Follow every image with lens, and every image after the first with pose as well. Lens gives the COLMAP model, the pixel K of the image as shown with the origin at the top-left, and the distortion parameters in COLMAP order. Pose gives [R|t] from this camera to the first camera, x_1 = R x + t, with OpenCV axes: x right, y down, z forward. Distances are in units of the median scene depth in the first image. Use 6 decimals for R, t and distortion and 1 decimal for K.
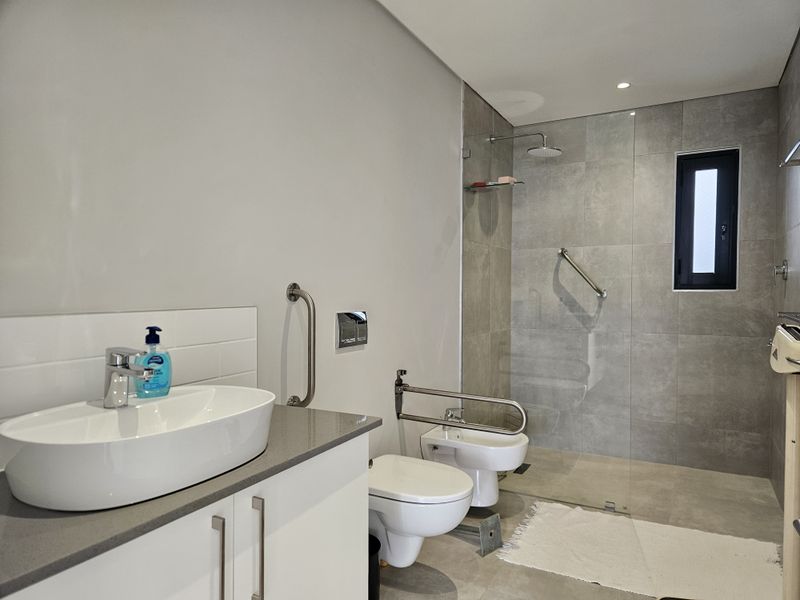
lens RADIAL K [[534.7, 0, 399.1], [0, 534.7, 300.5], [0, 0, 1]] dist [0.067125, -0.048685]
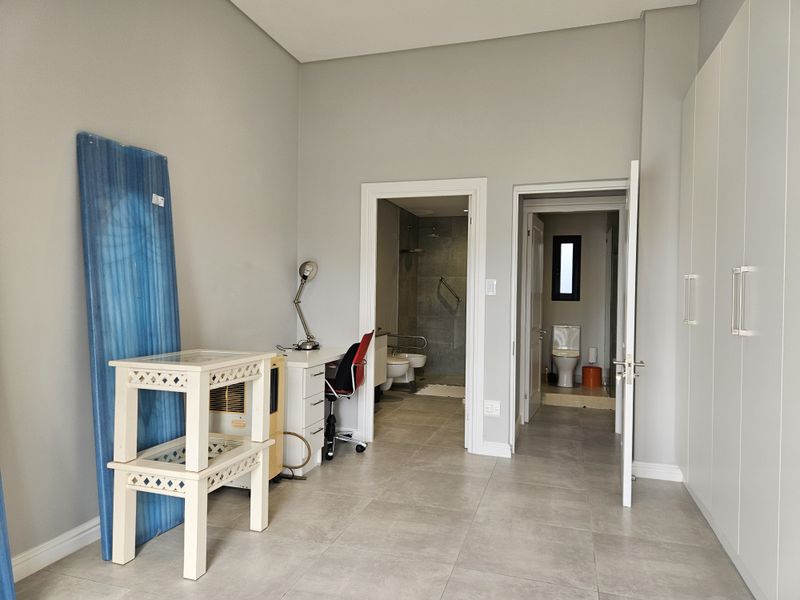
lens RADIAL K [[534.7, 0, 399.7], [0, 534.7, 298.9], [0, 0, 1]] dist [0.067125, -0.048685]
pose [[0.980344, 0.015407, 0.196692, -0.269064], [-0.013206, 0.999835, -0.012498, 0.016539], [-0.196852, 0.009655, 0.980386, -1.027164]]
